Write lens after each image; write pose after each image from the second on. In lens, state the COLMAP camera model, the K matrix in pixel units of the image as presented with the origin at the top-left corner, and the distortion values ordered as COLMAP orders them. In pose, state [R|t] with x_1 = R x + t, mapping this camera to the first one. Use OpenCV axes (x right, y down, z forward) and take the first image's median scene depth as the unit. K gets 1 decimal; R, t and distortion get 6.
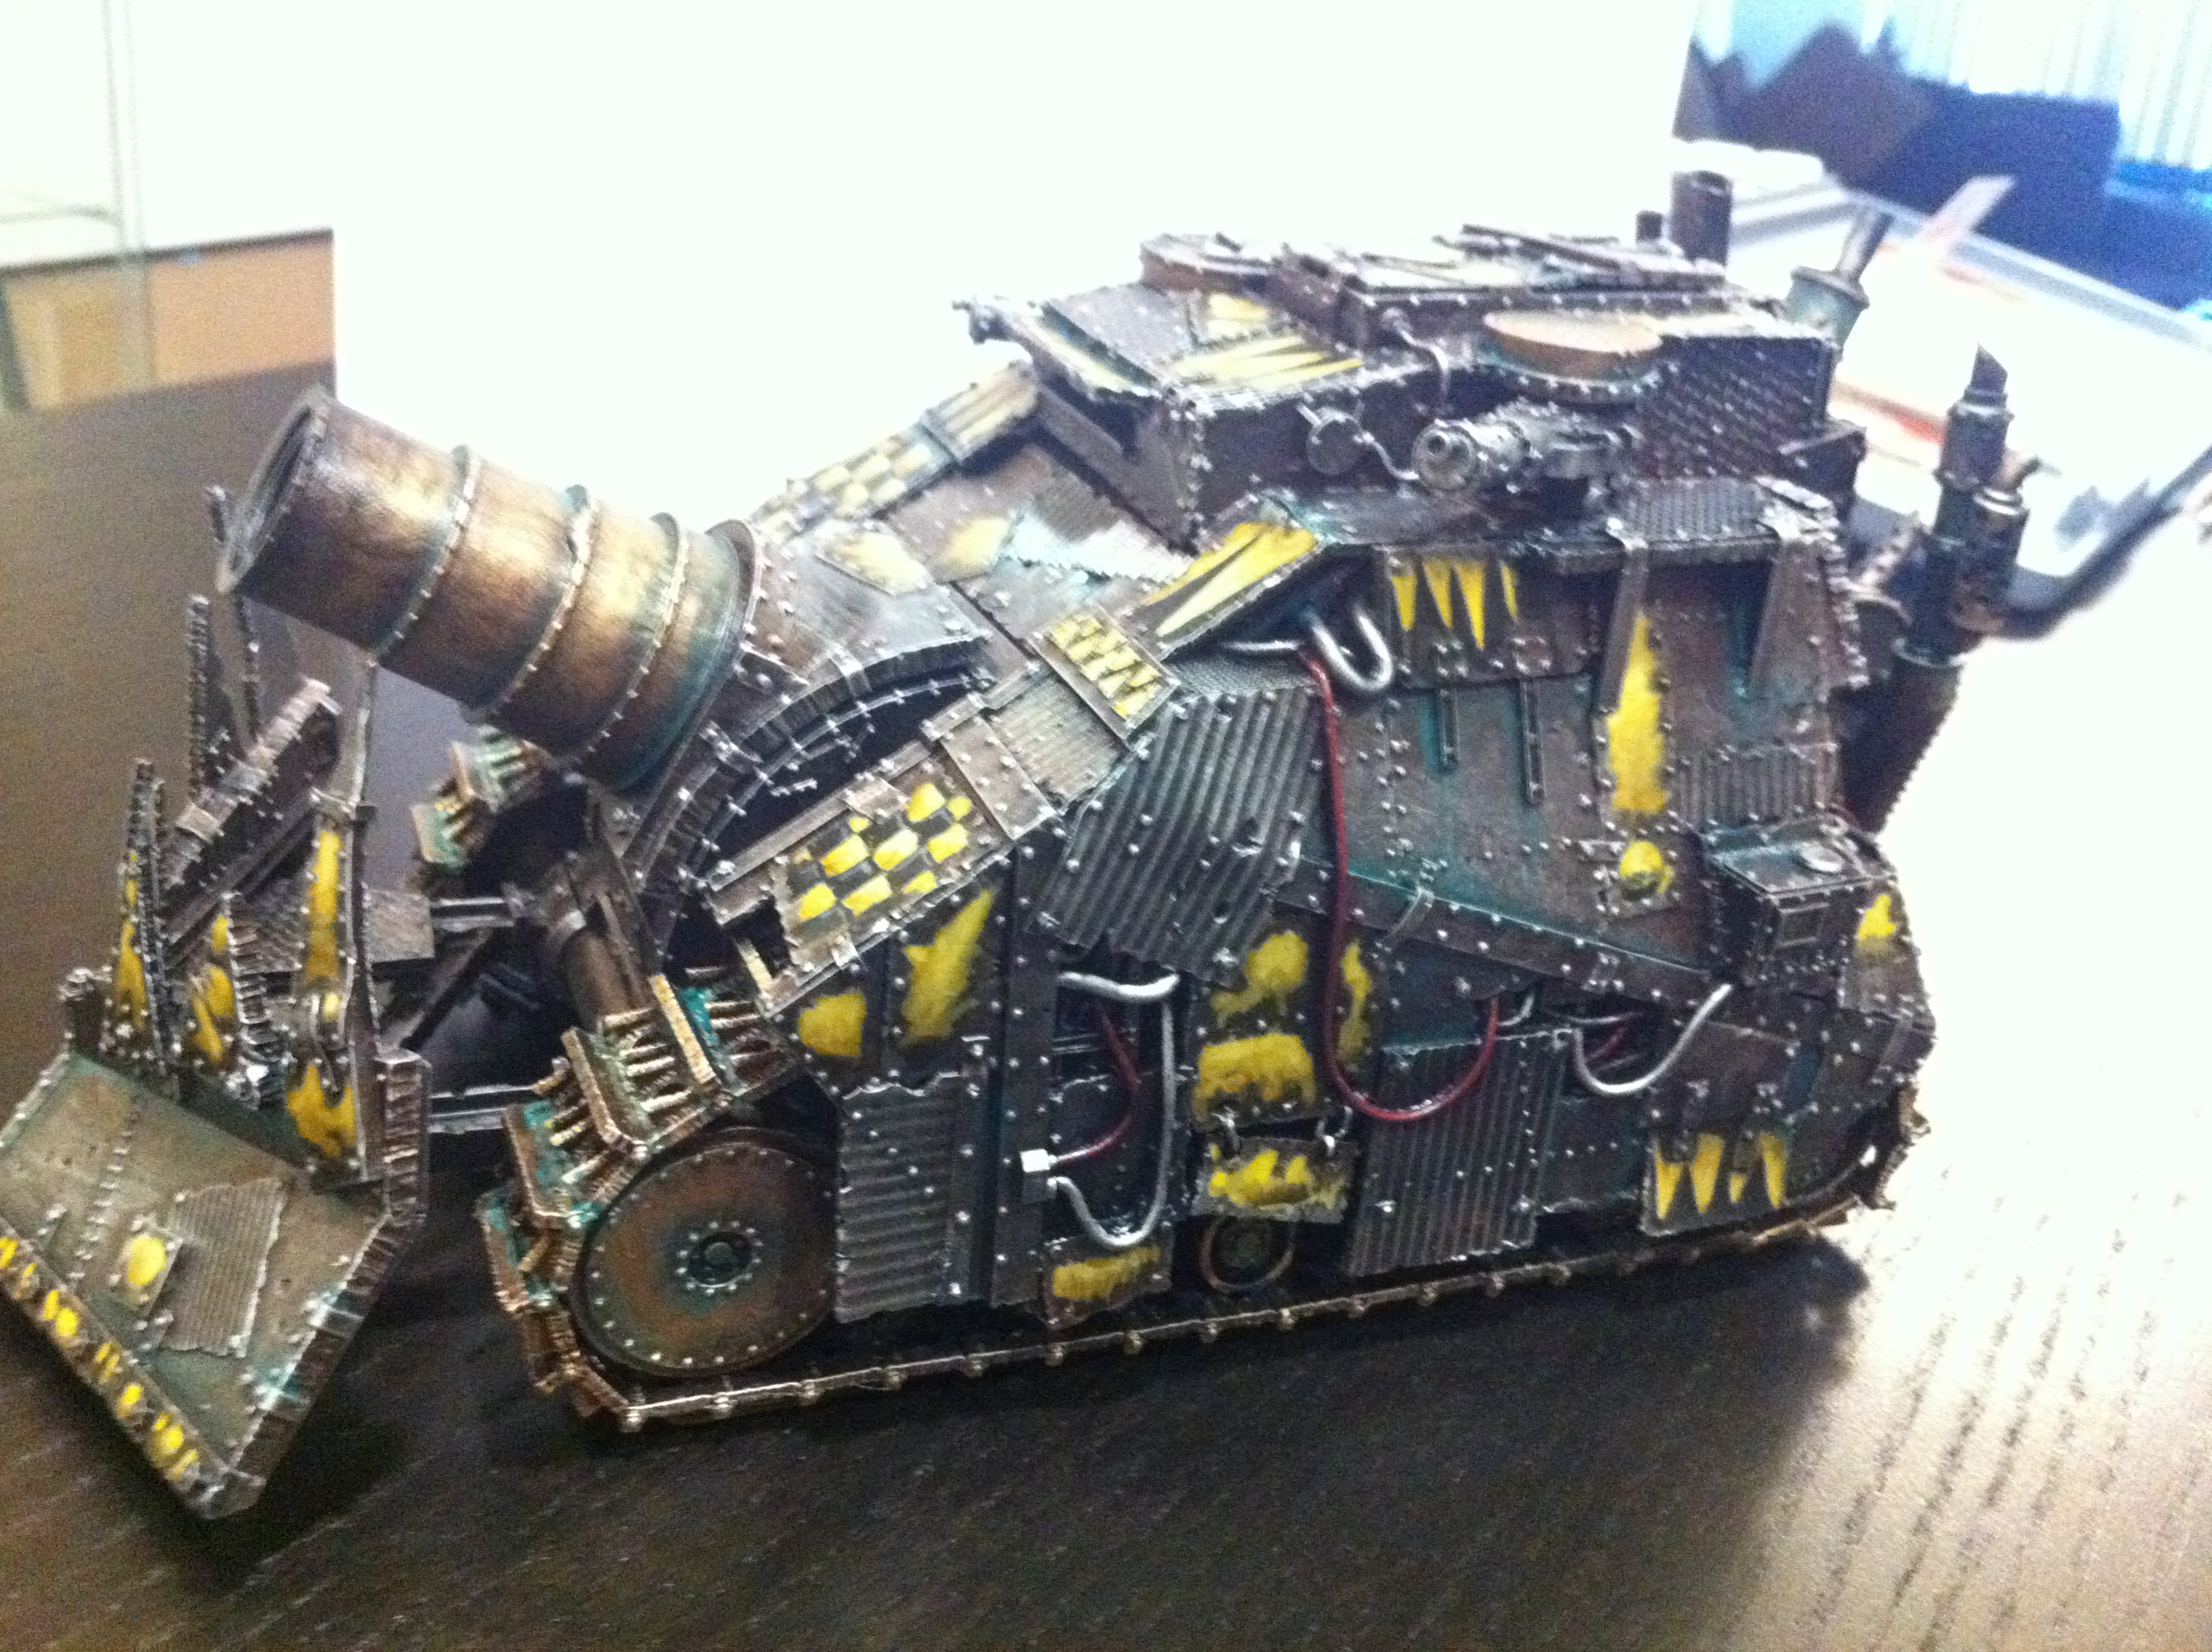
lens RADIAL K [[1837.3, 0, 1106.0], [0, 1837.3, 826.0], [0, 0, 1]] dist [0.006690, 0.002904]
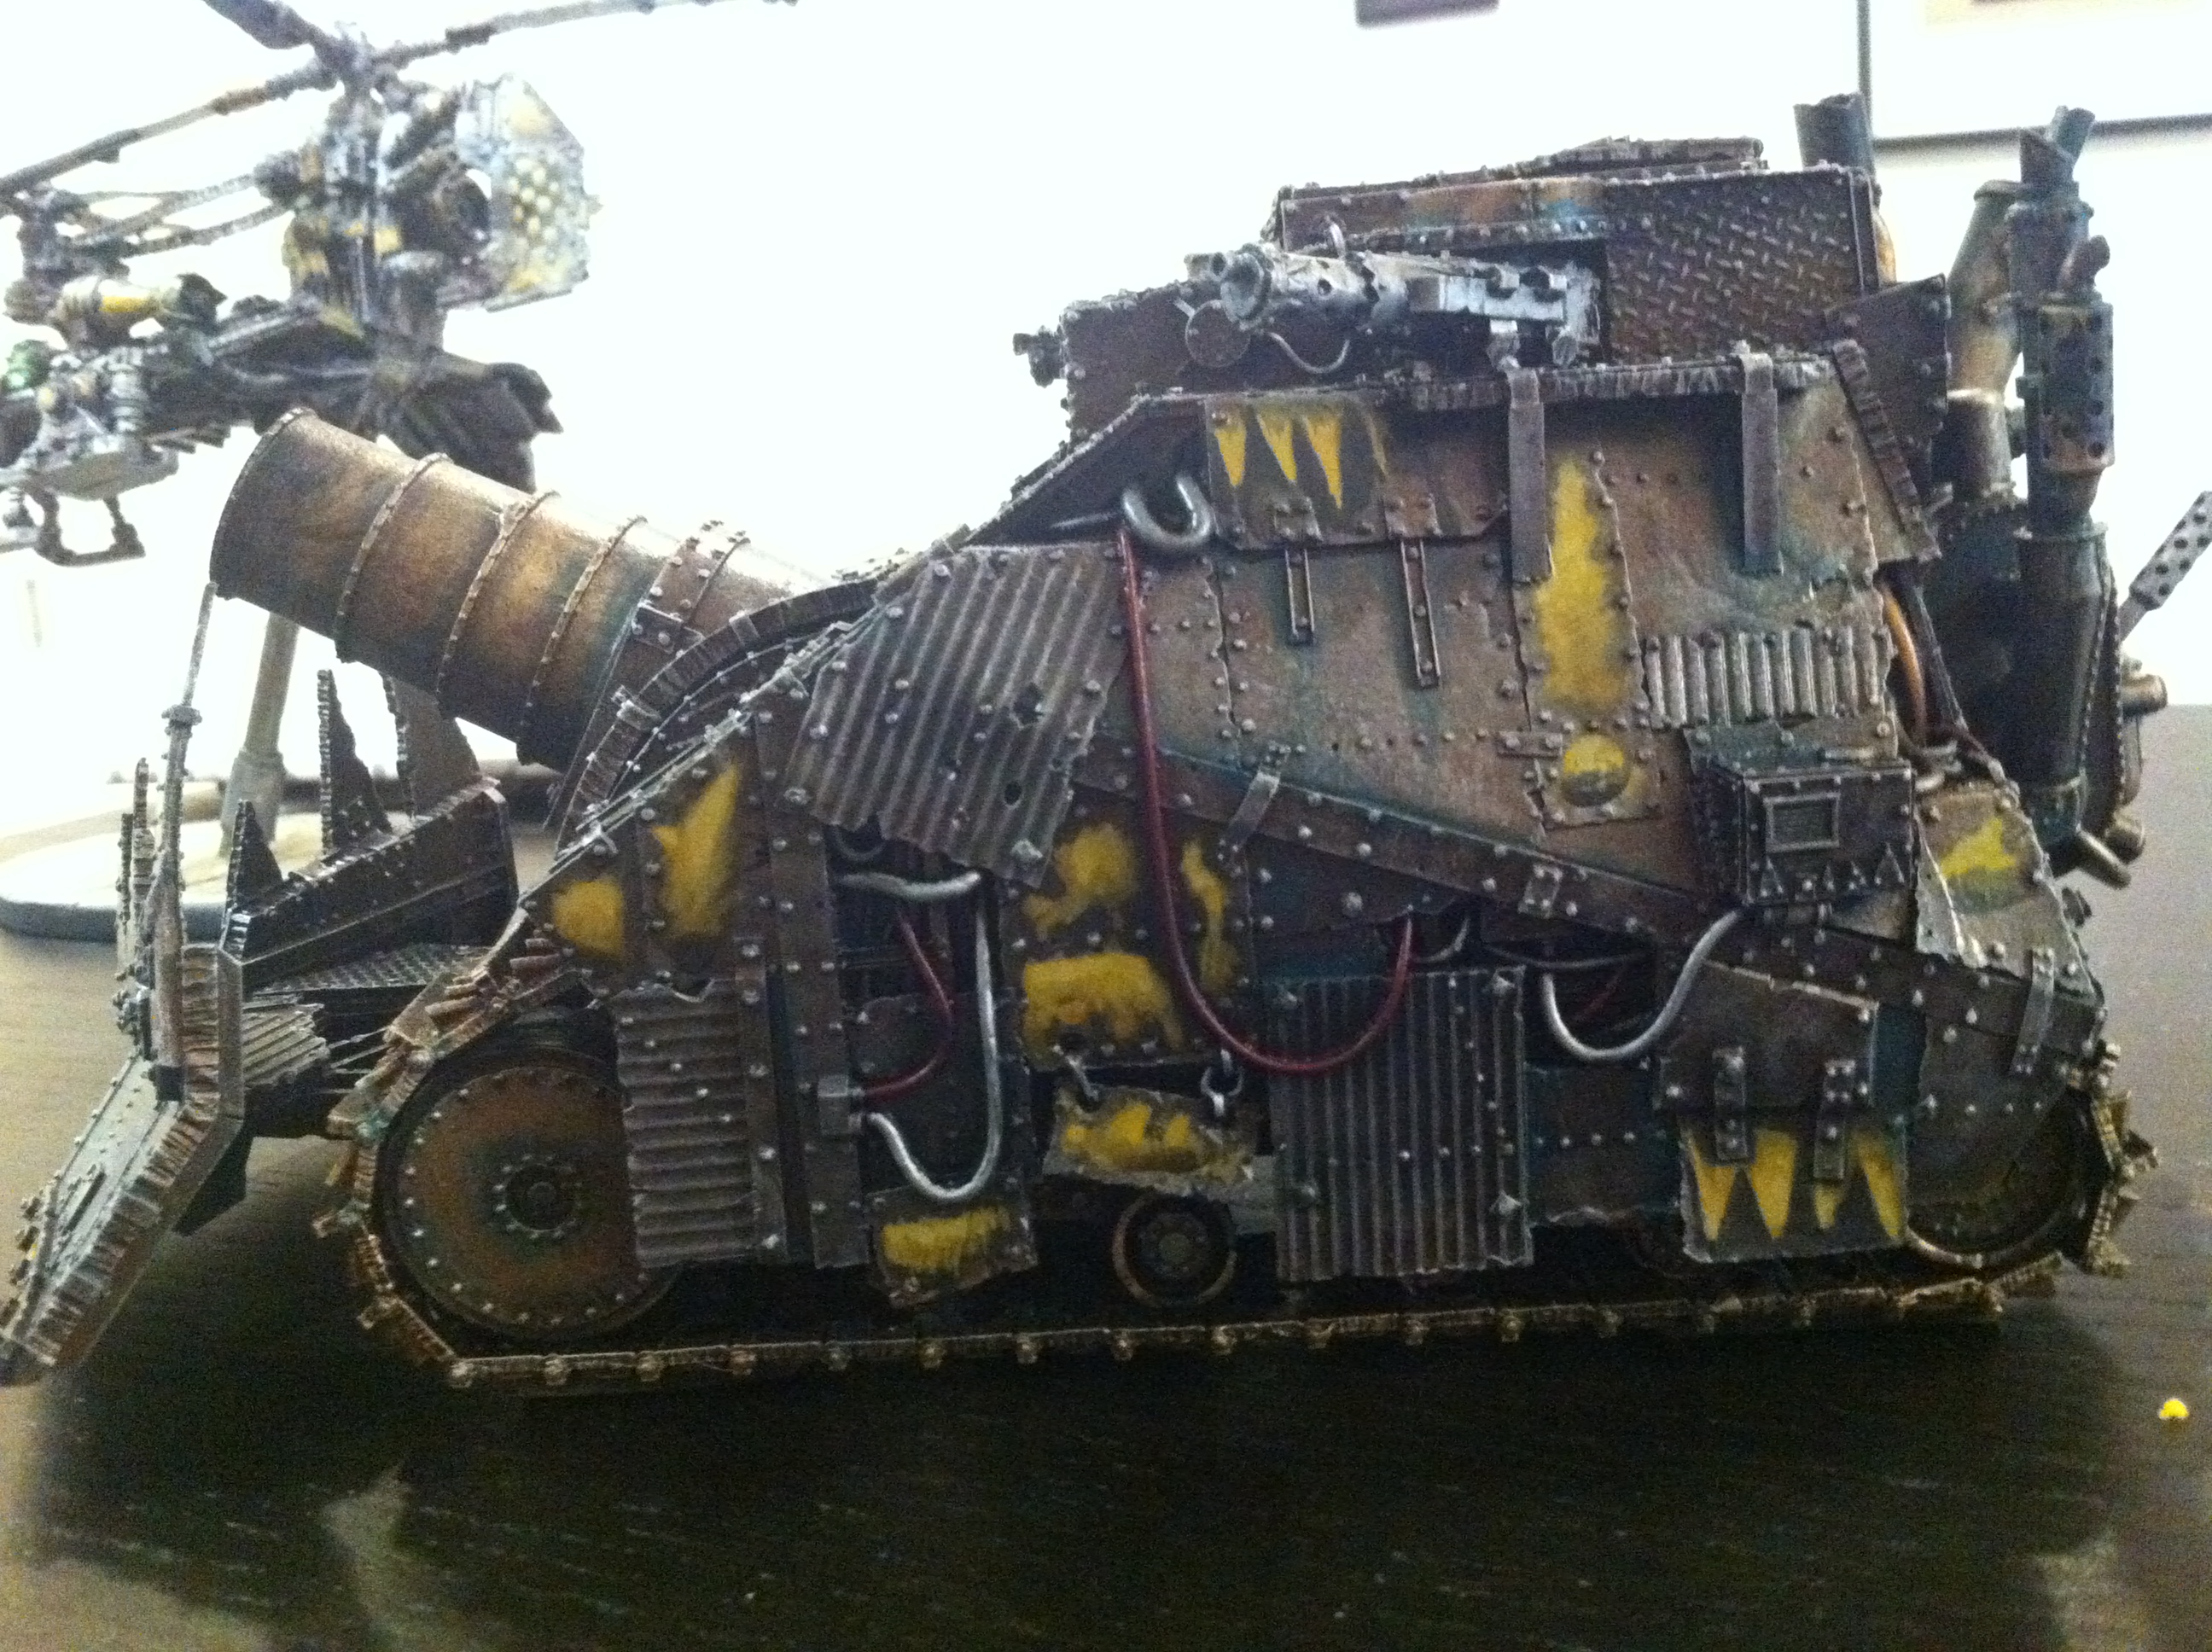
lens RADIAL K [[1910.1, 0, 1106.0], [0, 1910.1, 826.0], [0, 0, 1]] dist [-0.004207, -0.007482]
pose [[0.938404, -0.063654, -0.339628, 0.399040], [-0.002896, 0.981403, -0.191939, 0.227507], [0.345529, 0.181100, 0.920767, 0.151719]]
